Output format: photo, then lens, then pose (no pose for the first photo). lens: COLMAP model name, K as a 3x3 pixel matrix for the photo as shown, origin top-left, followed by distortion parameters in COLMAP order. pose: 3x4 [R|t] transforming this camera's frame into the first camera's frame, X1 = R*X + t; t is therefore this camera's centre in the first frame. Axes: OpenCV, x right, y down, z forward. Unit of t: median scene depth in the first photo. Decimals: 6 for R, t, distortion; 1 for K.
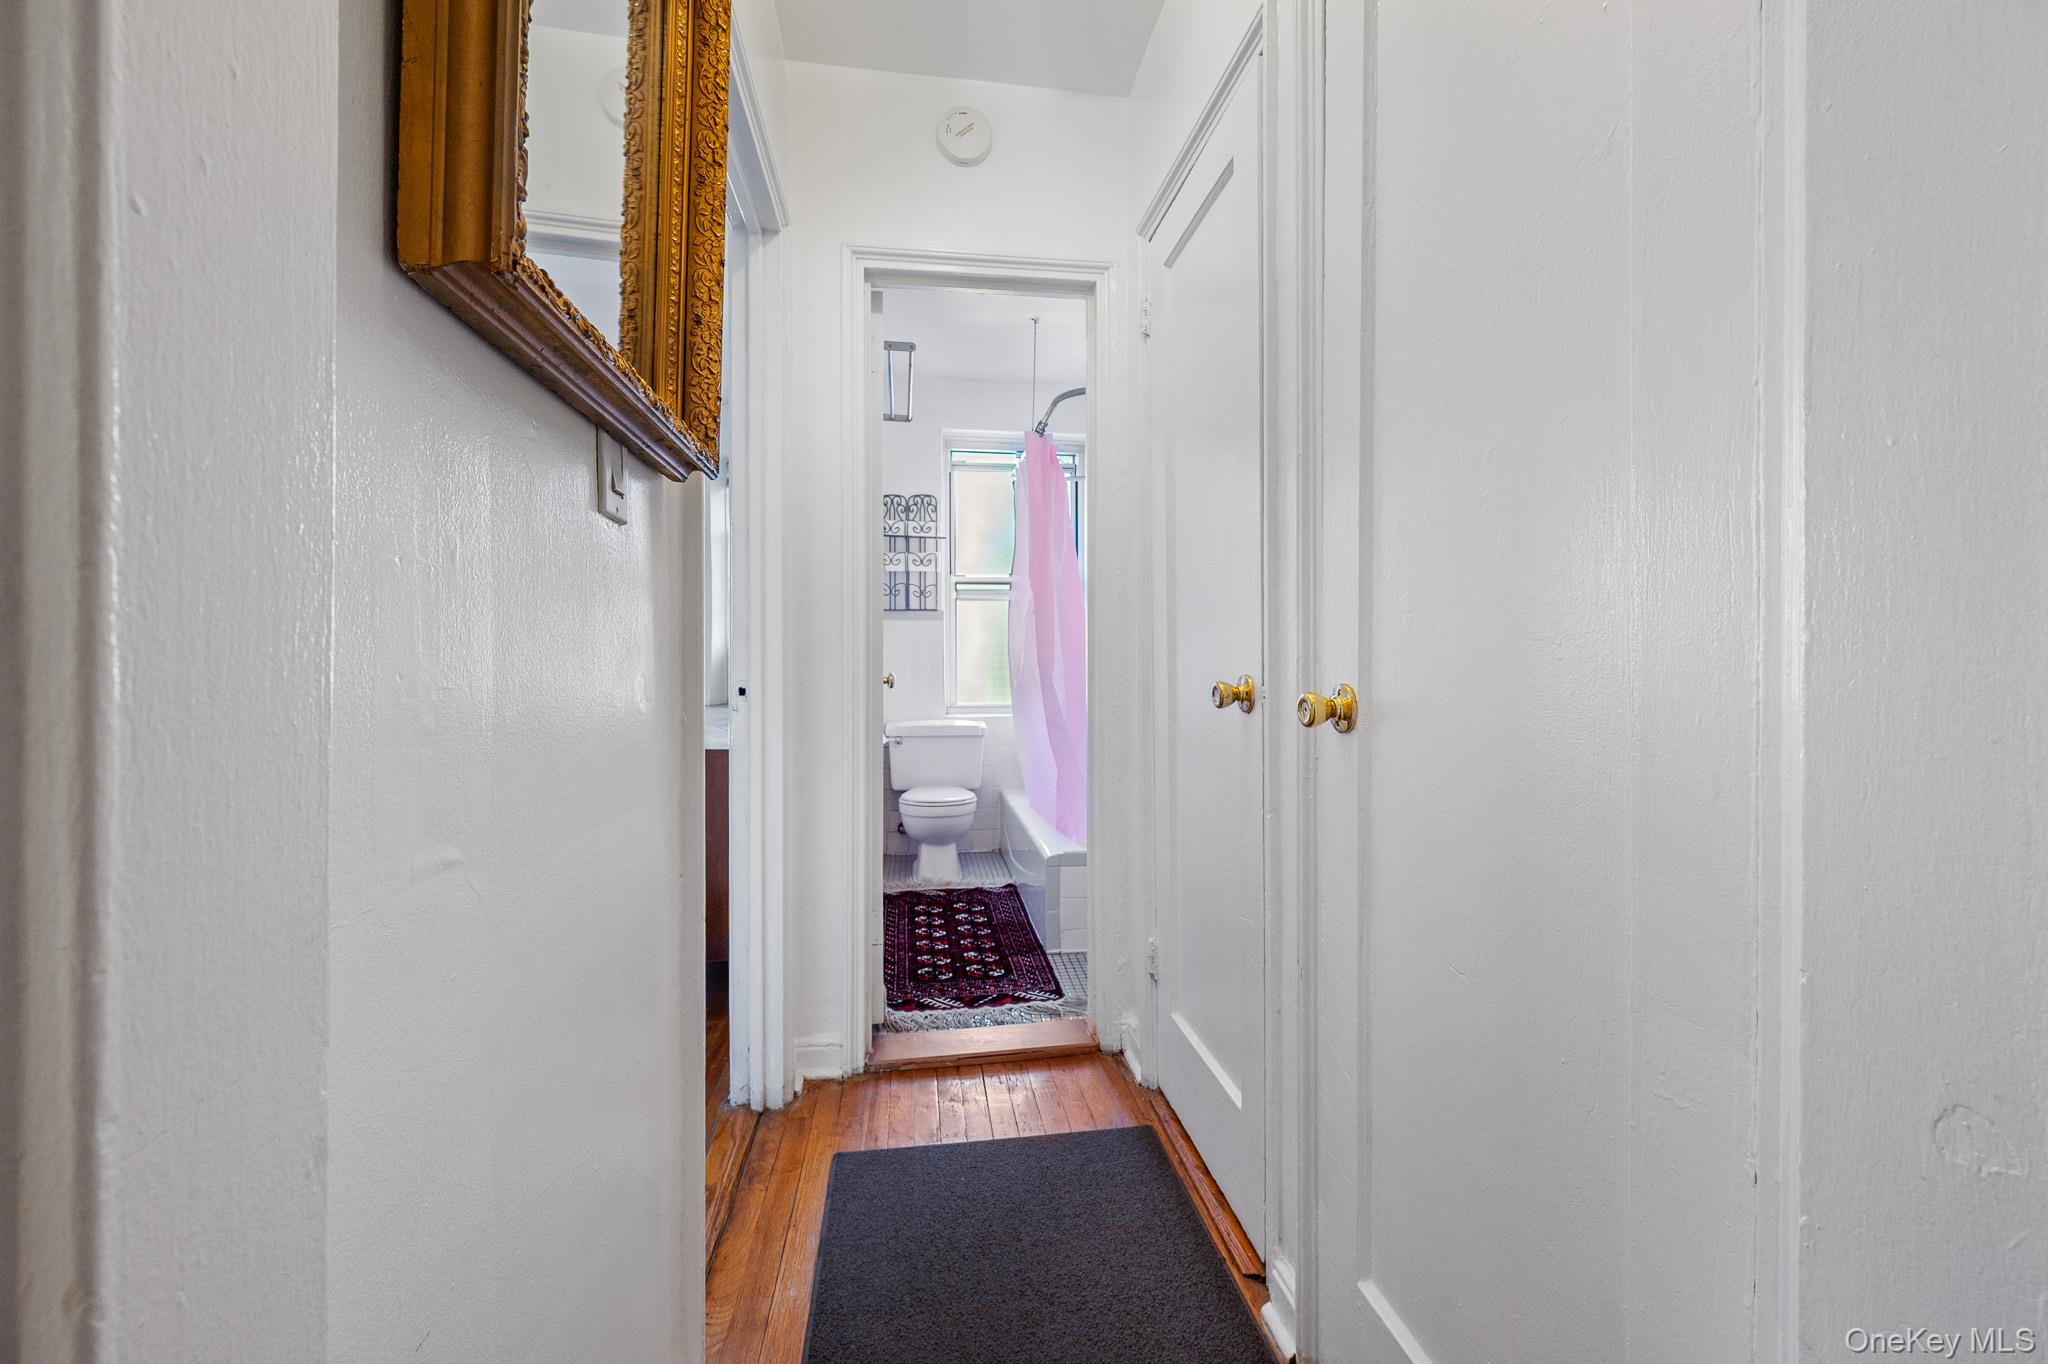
lens RADIAL K [[827.0, 0, 1026.4], [0, 827.0, 669.1], [0, 0, 1]] dist [0.009697, -0.000341]
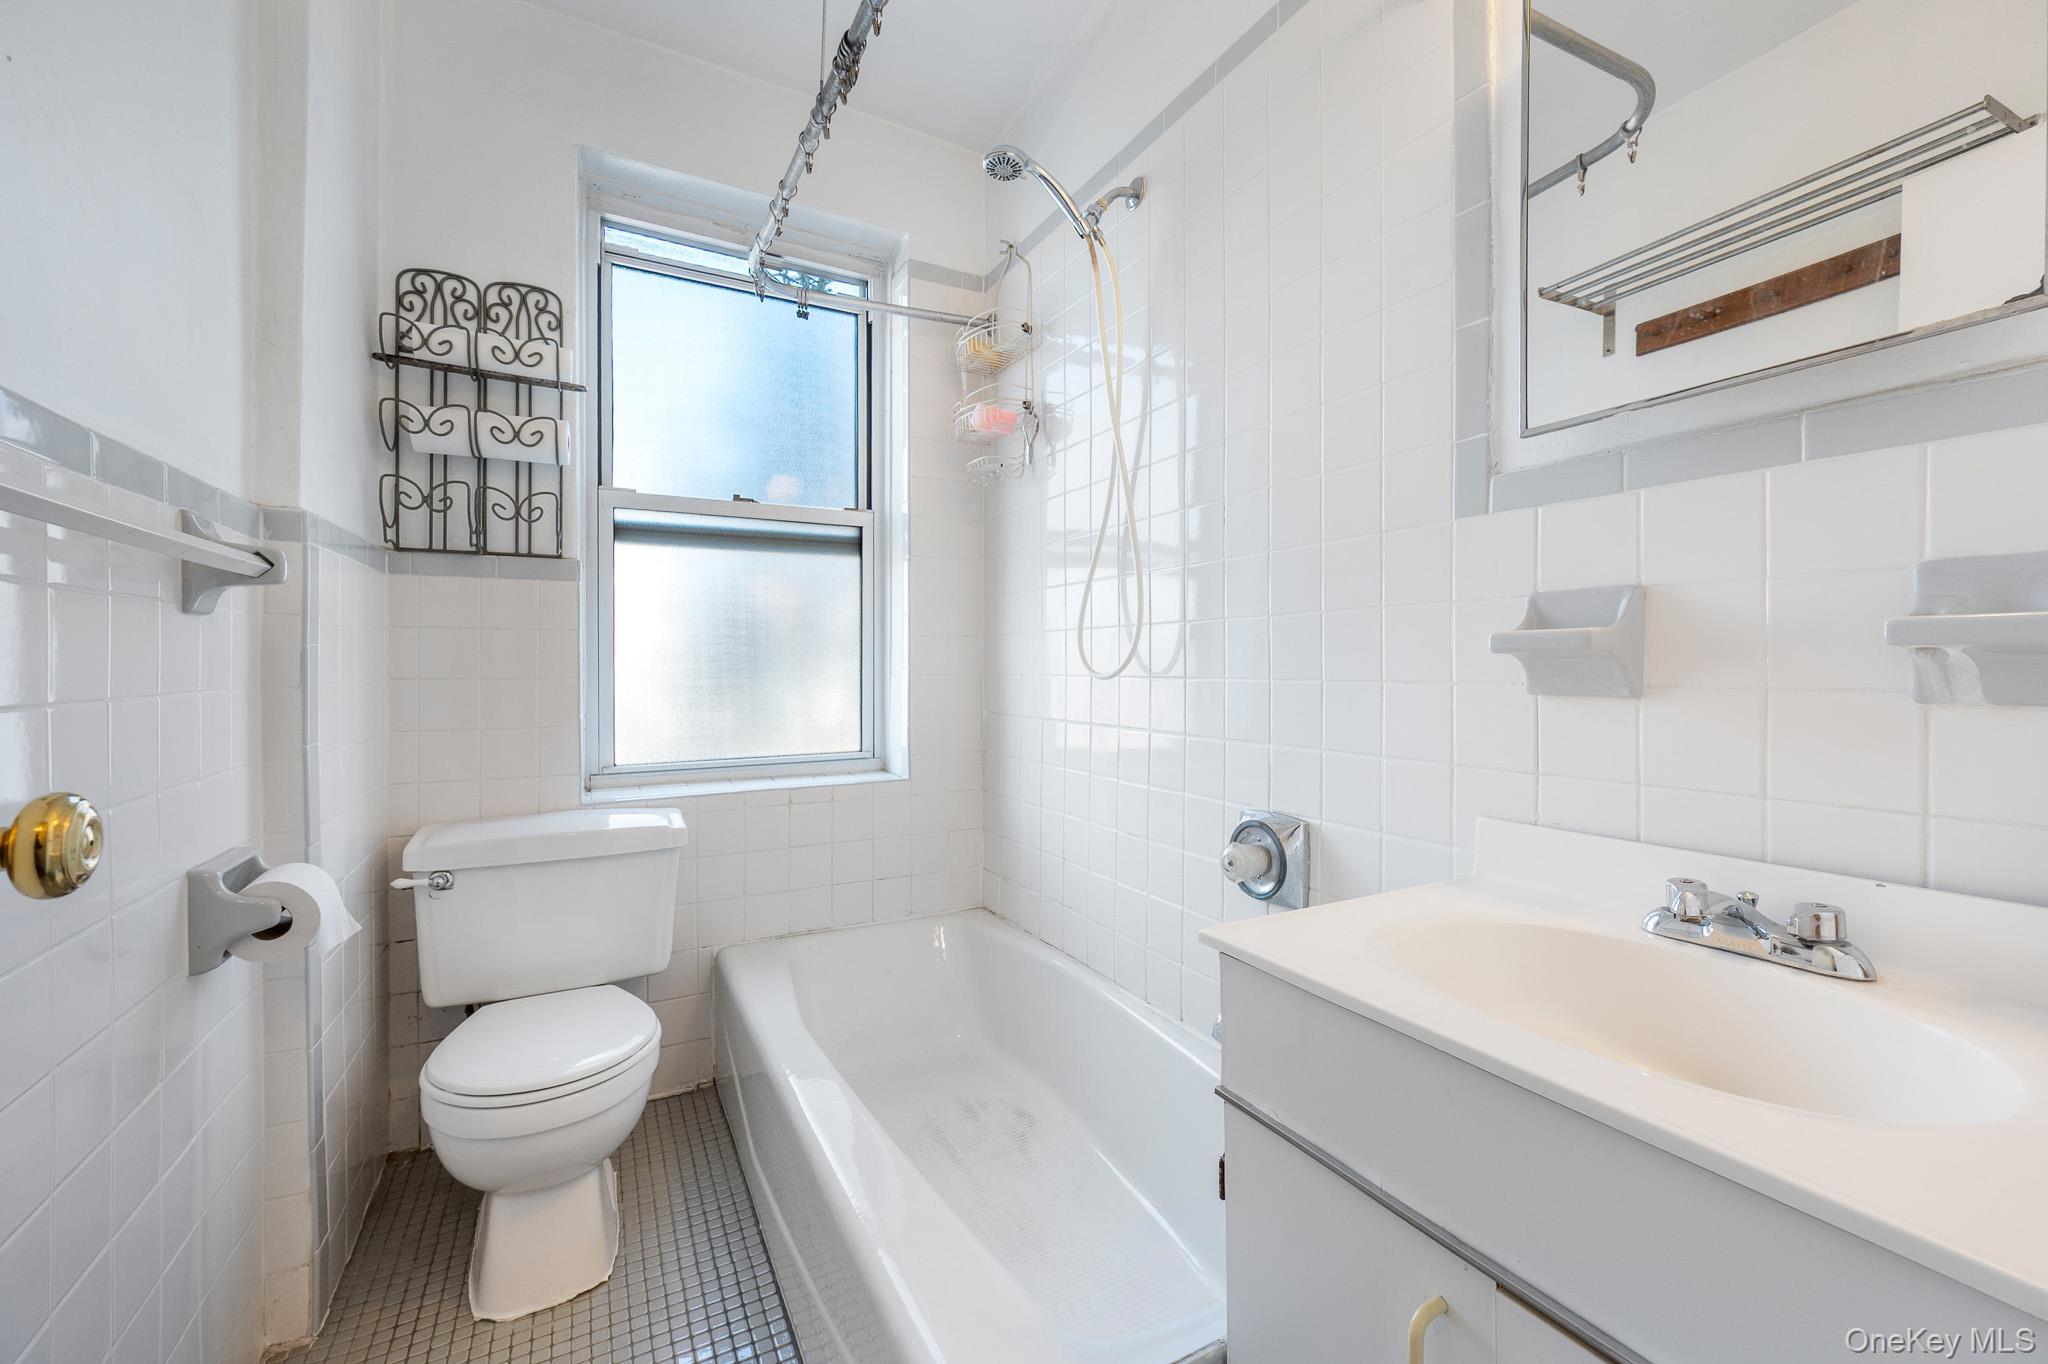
lens RADIAL K [[827.0, 0, 1026.8], [0, 827.0, 676.7], [0, 0, 1]] dist [0.009697, -0.000341]
pose [[0.936274, 0.005059, 0.351235, -0.033339], [-0.005506, 0.999985, 0.000273, -0.010498], [-0.351228, -0.002190, 0.936287, 0.516220]]
